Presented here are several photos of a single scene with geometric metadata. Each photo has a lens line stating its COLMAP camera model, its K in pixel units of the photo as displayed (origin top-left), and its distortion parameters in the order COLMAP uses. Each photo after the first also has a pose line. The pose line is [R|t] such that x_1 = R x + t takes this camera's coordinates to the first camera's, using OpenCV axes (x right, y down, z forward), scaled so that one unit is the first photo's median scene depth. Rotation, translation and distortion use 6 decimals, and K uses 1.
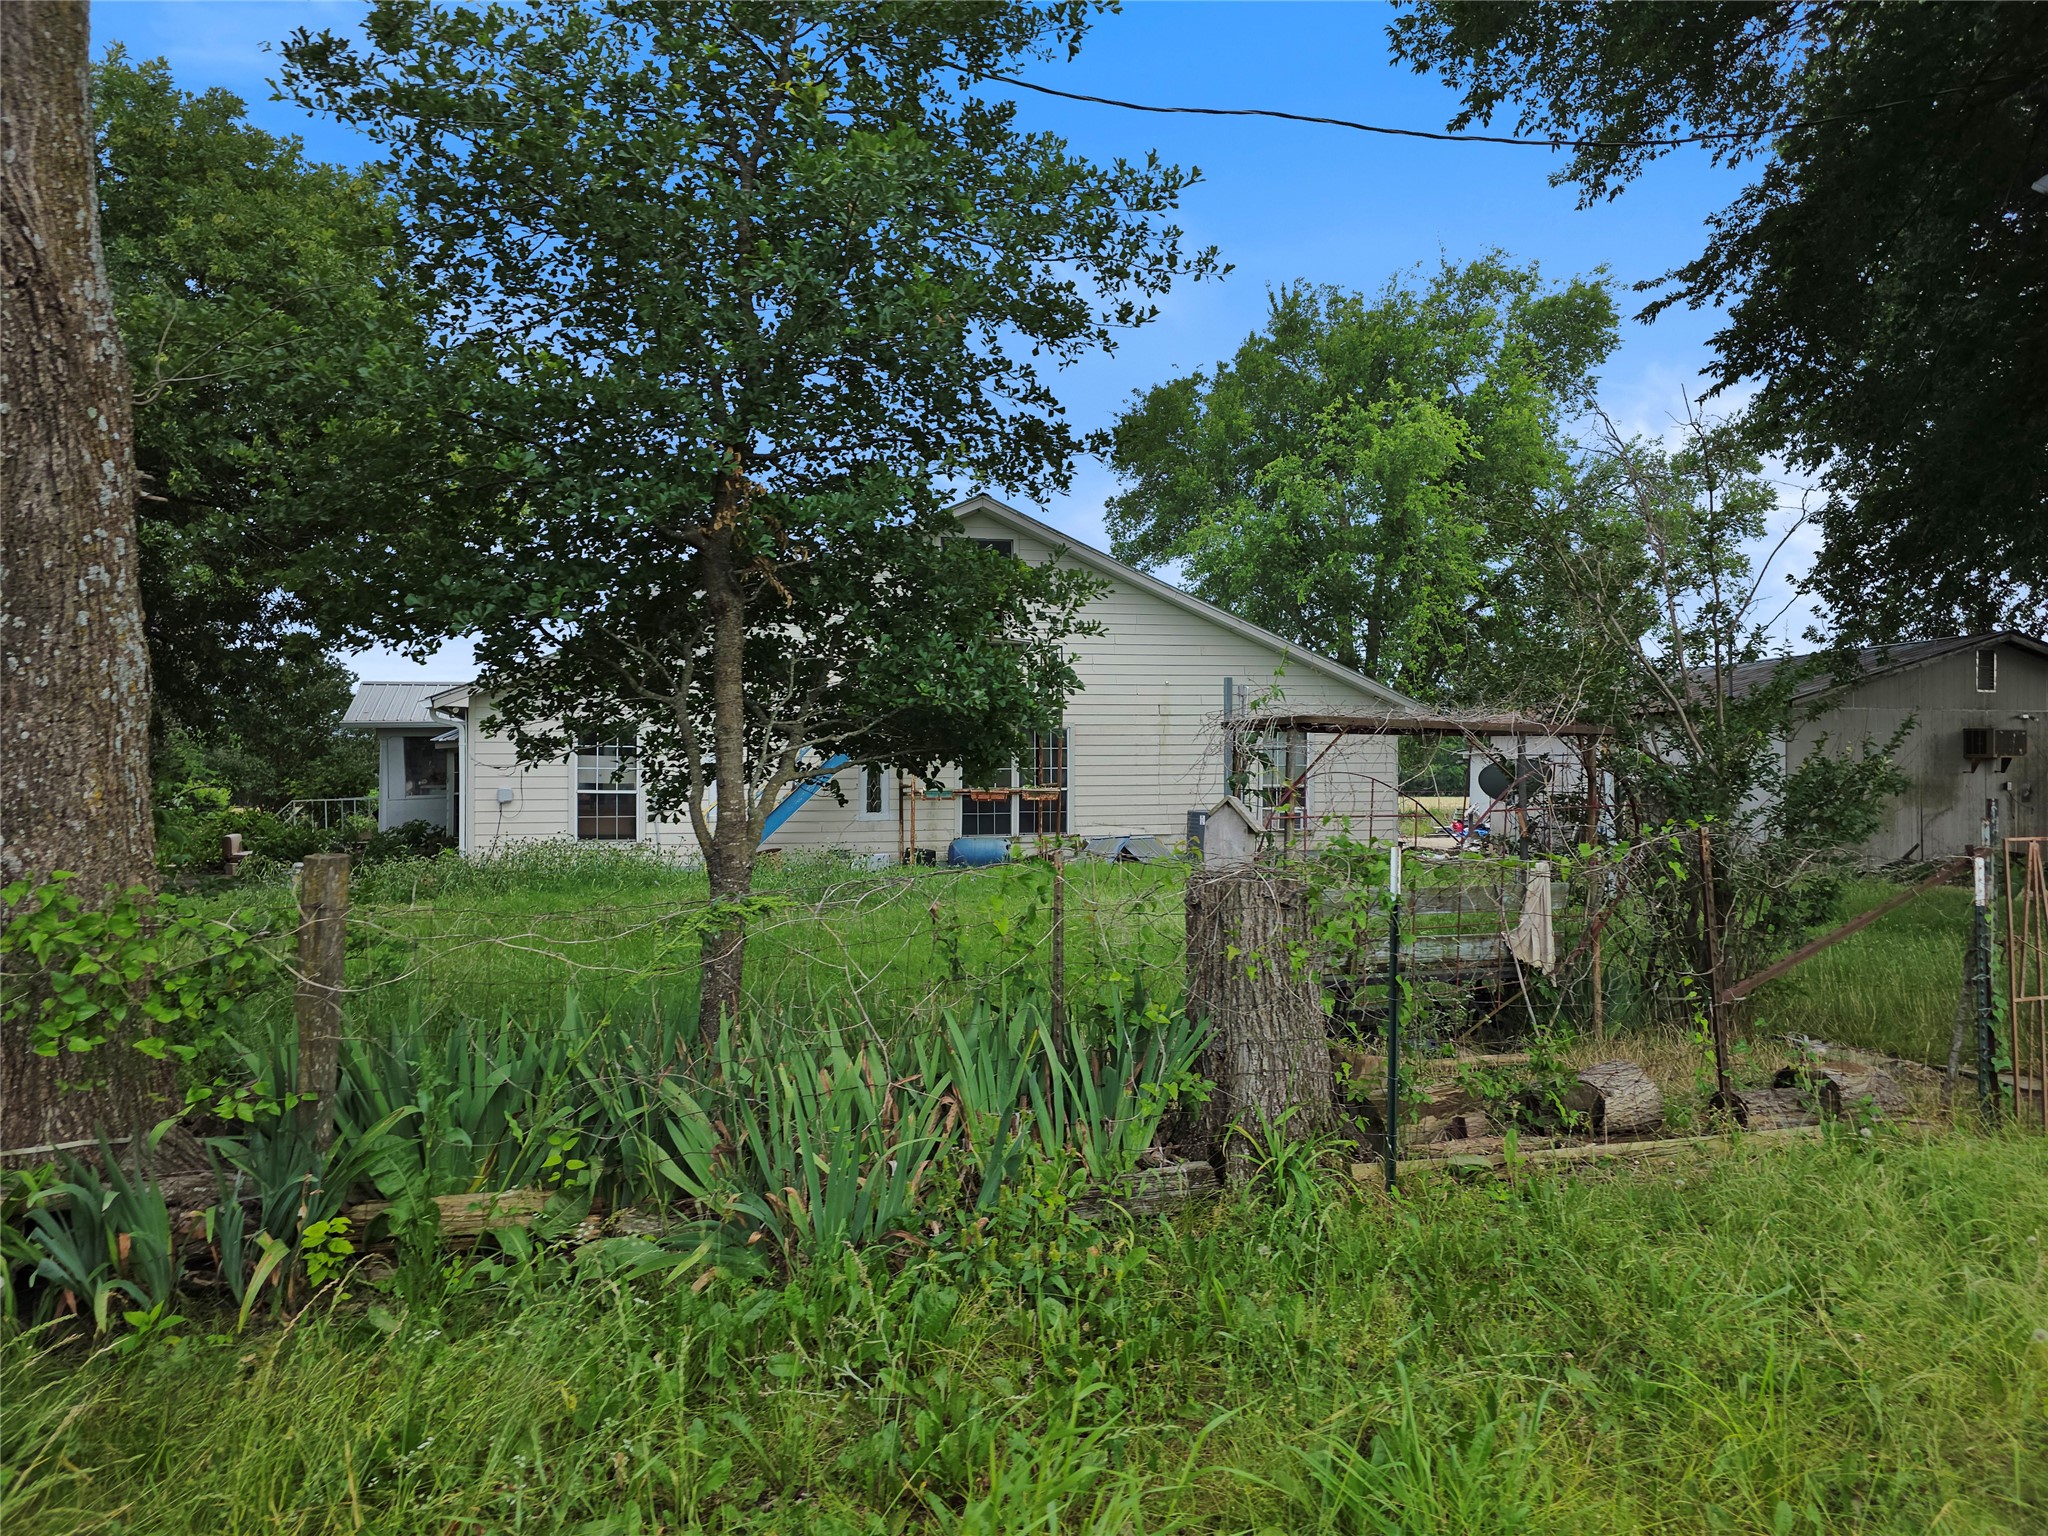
lens RADIAL K [[1384.2, 0, 1027.0], [0, 1384.2, 787.8], [0, 0, 1]] dist [0.055901, -0.047088]
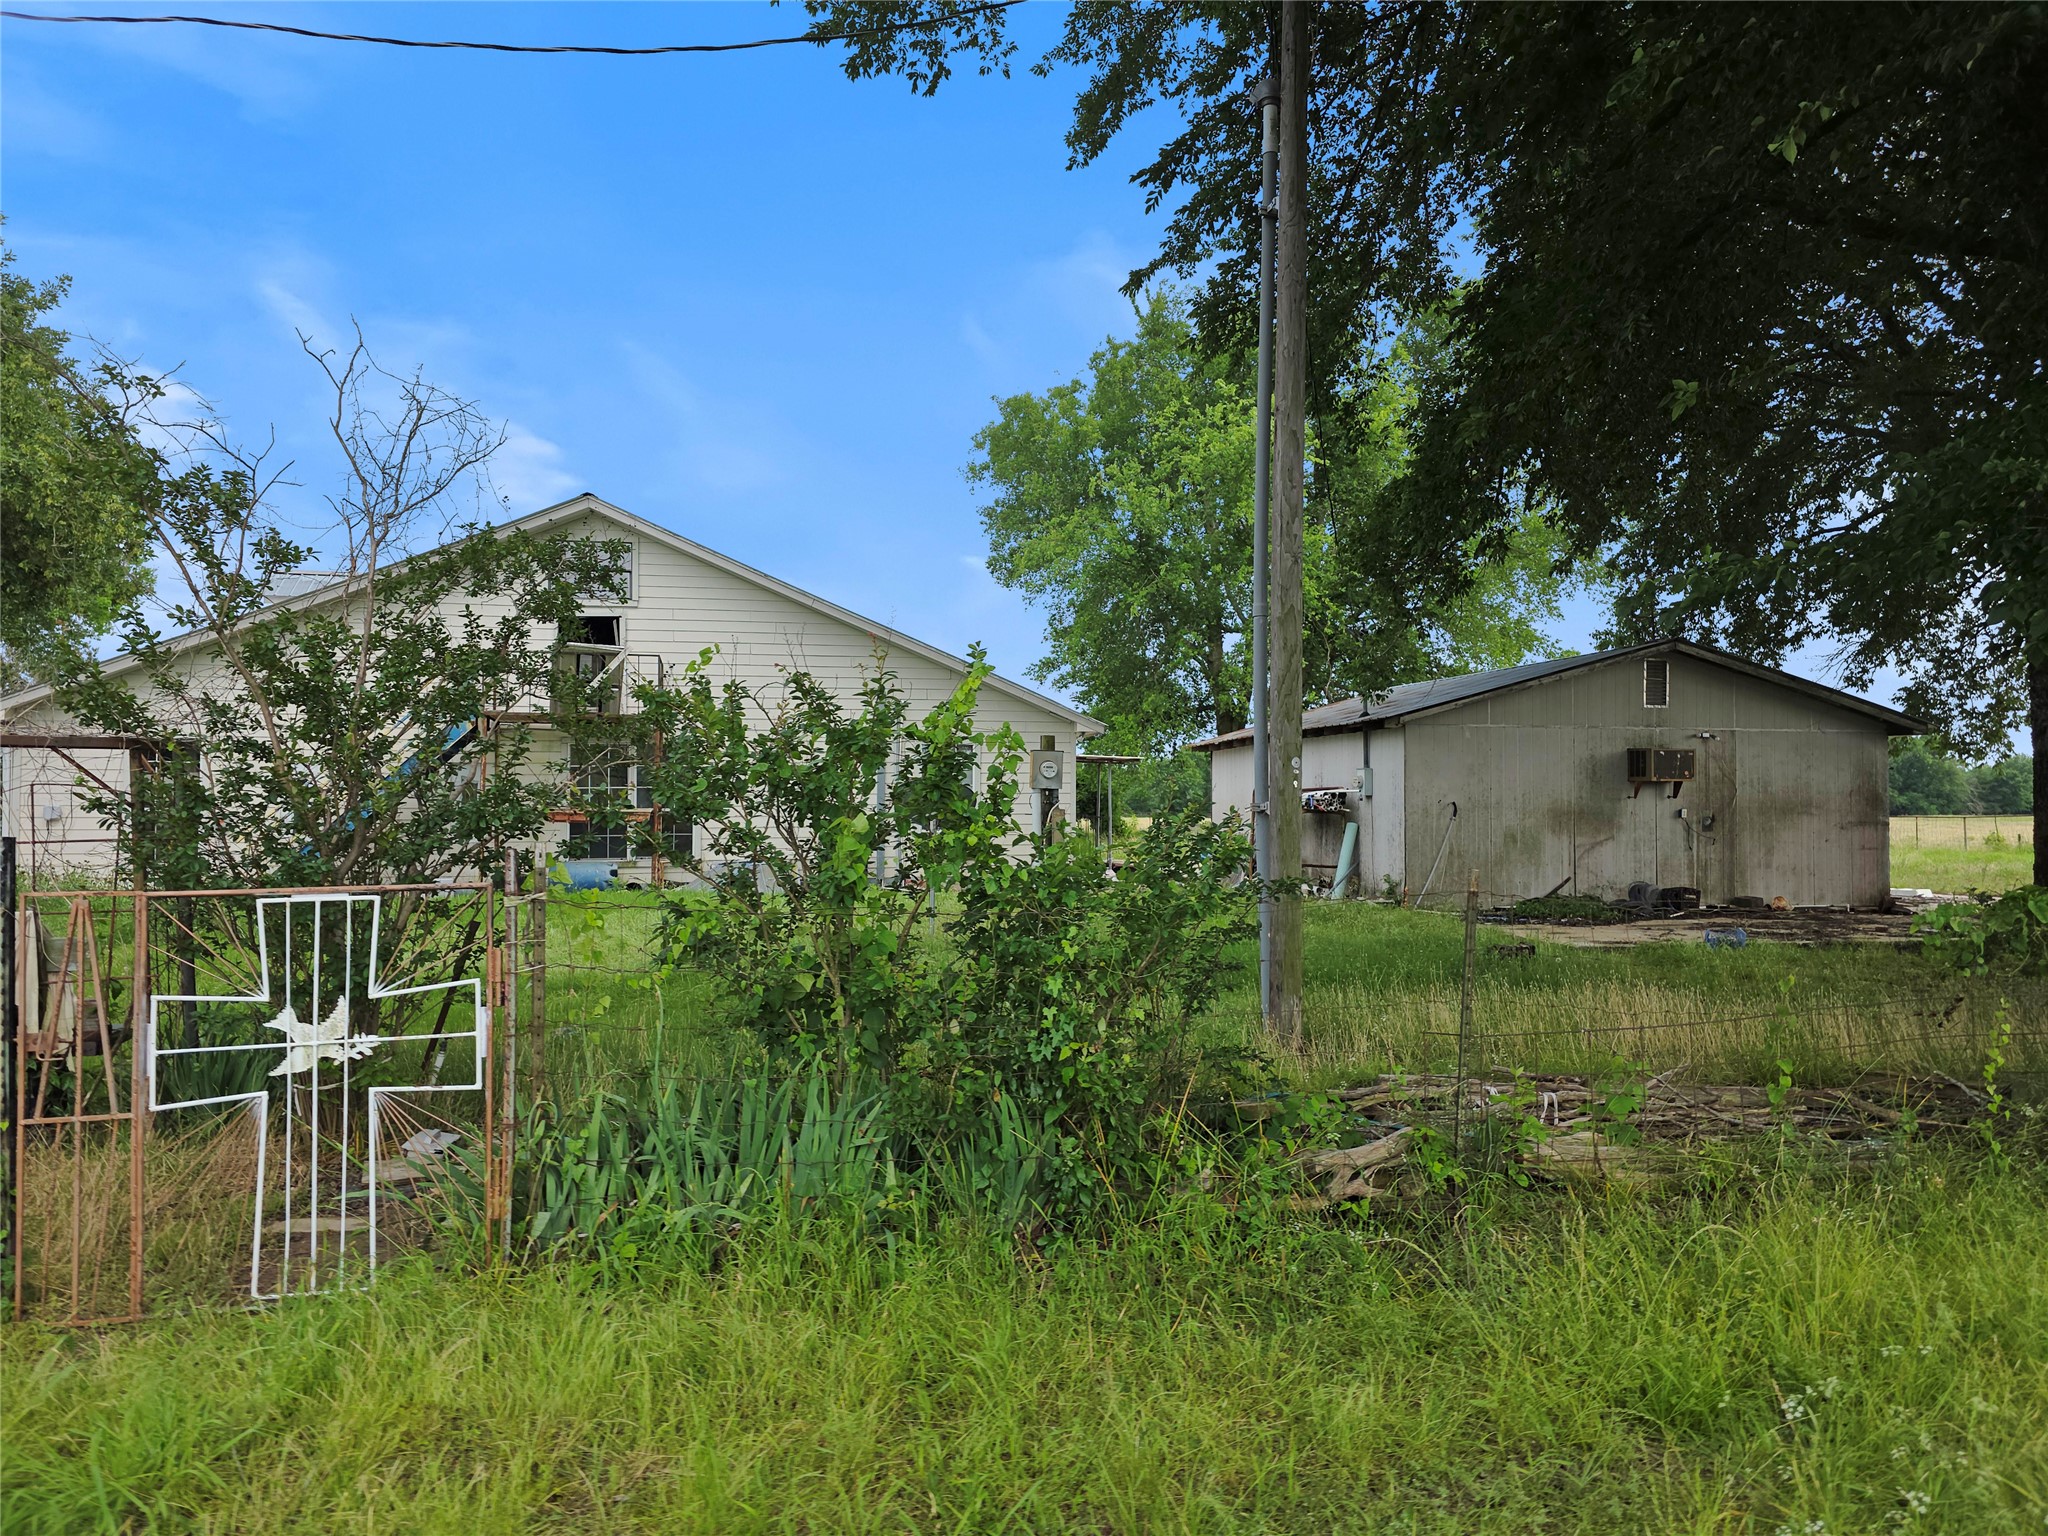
lens RADIAL K [[1384.2, 0, 1027.0], [0, 1384.2, 787.8], [0, 0, 1]] dist [0.055901, -0.047088]
pose [[0.998097, 0.004110, -0.061532, 0.314756], [-0.004993, 0.999887, -0.014206, -0.002352], [0.061466, 0.014486, 0.998004, 0.081767]]
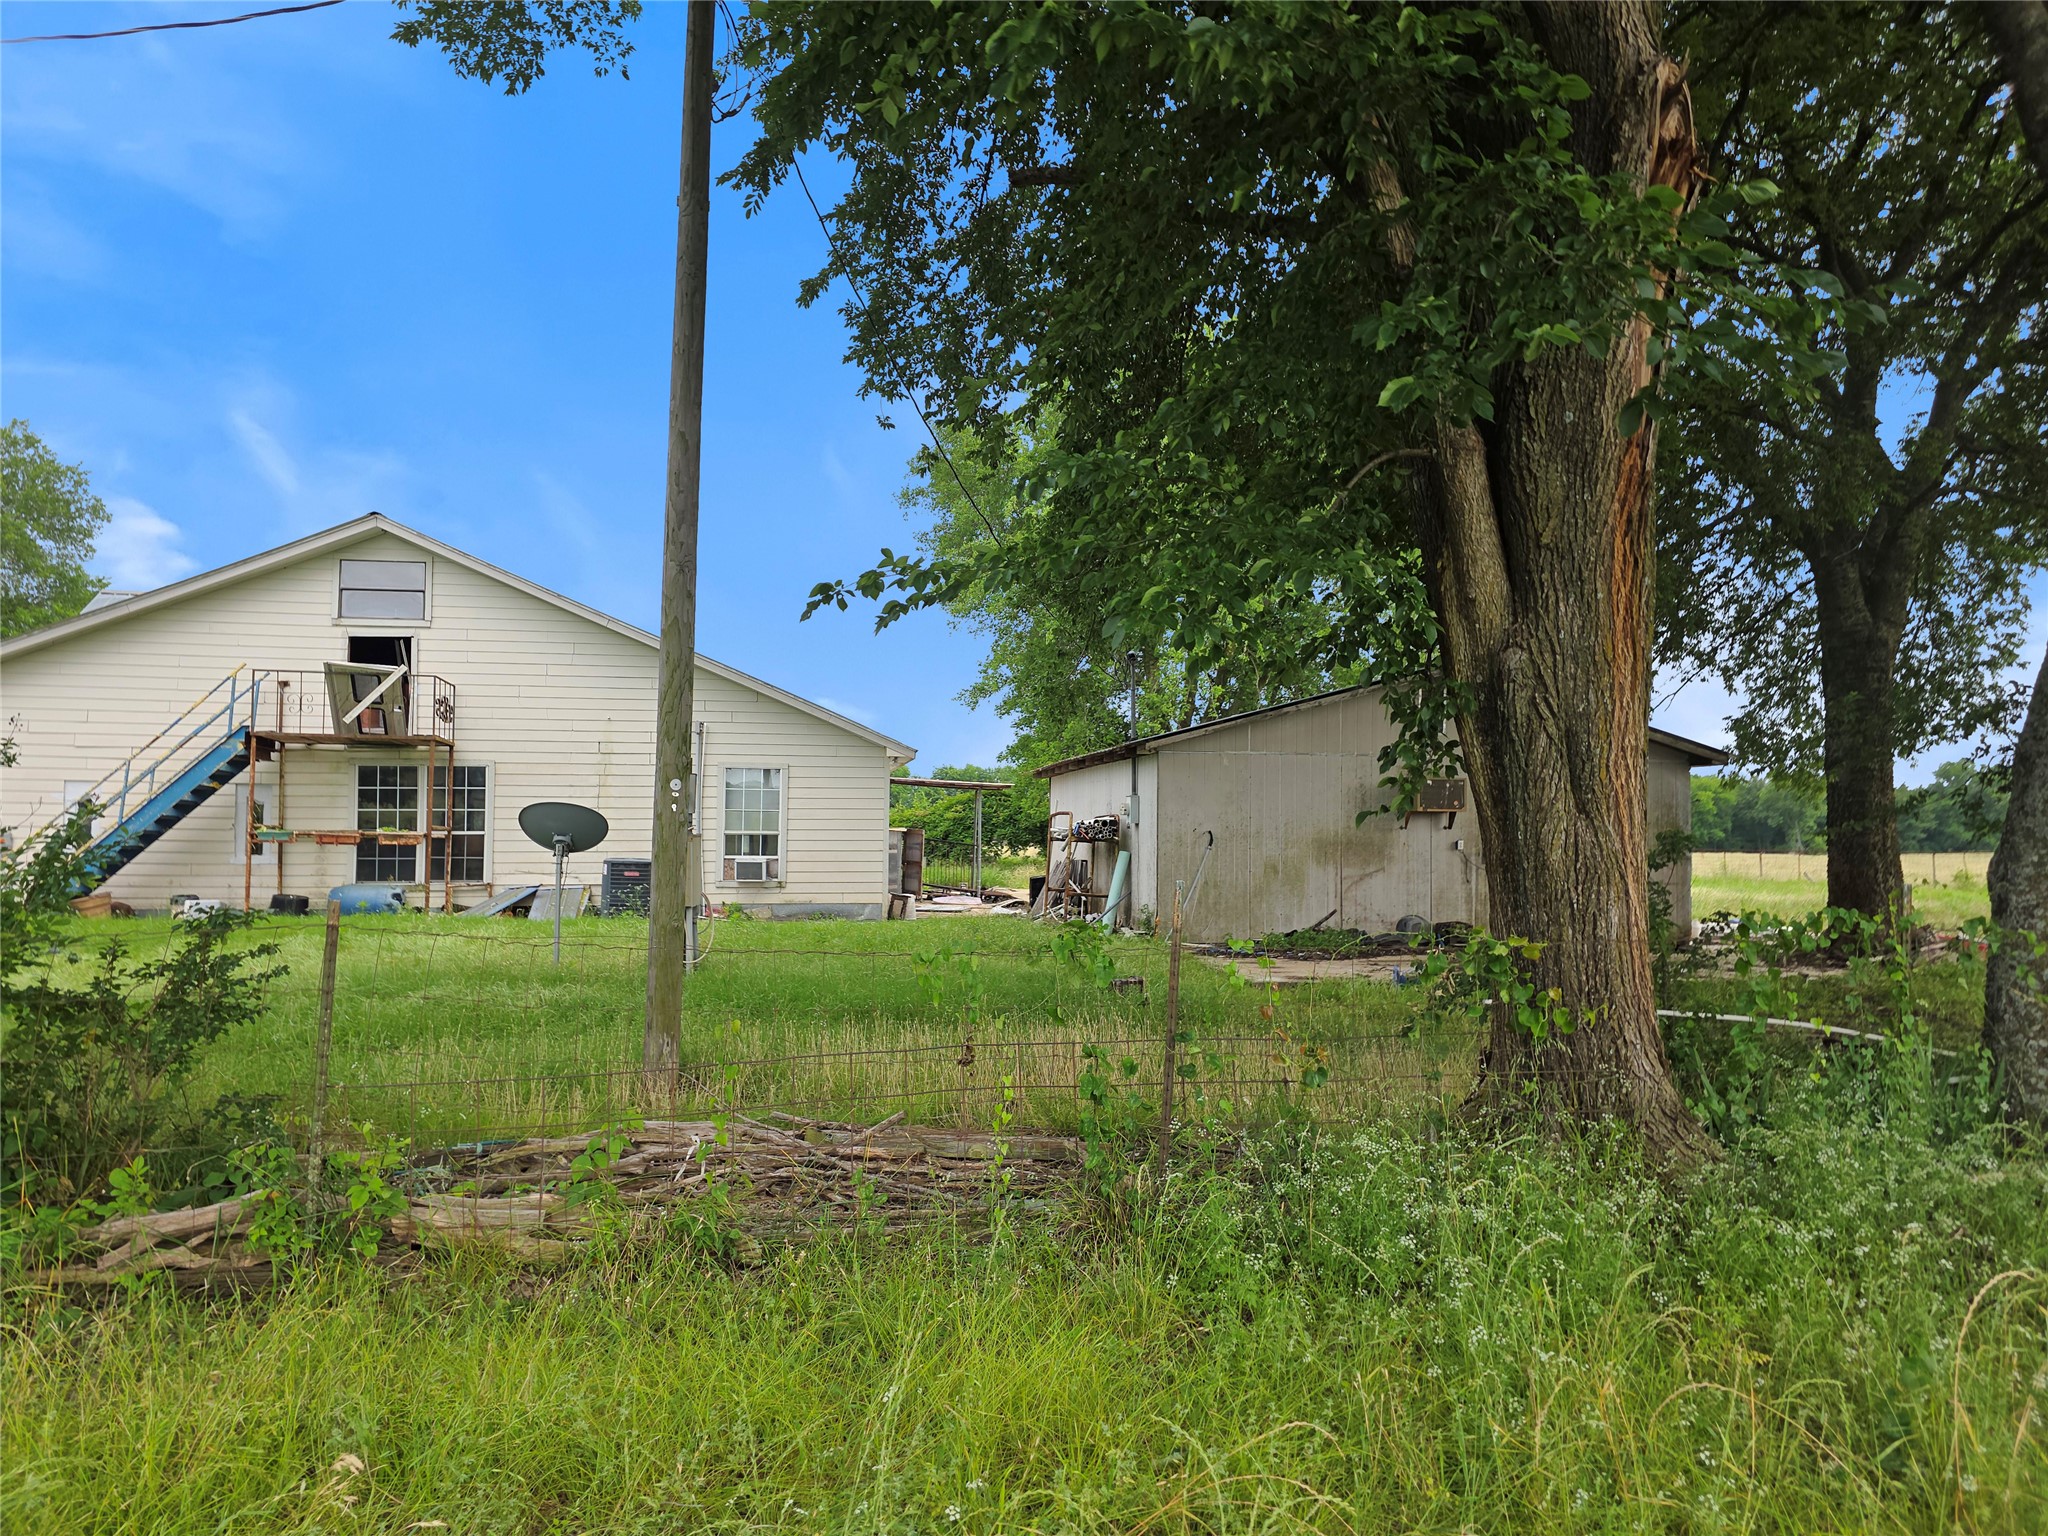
lens RADIAL K [[1384.2, 0, 1027.0], [0, 1384.2, 787.8], [0, 0, 1]] dist [0.055901, -0.047088]
pose [[0.996451, 0.012151, -0.083290, 0.471079], [-0.015053, 0.999298, -0.034311, -0.002707], [0.082815, 0.035443, 0.995935, 0.114767]]
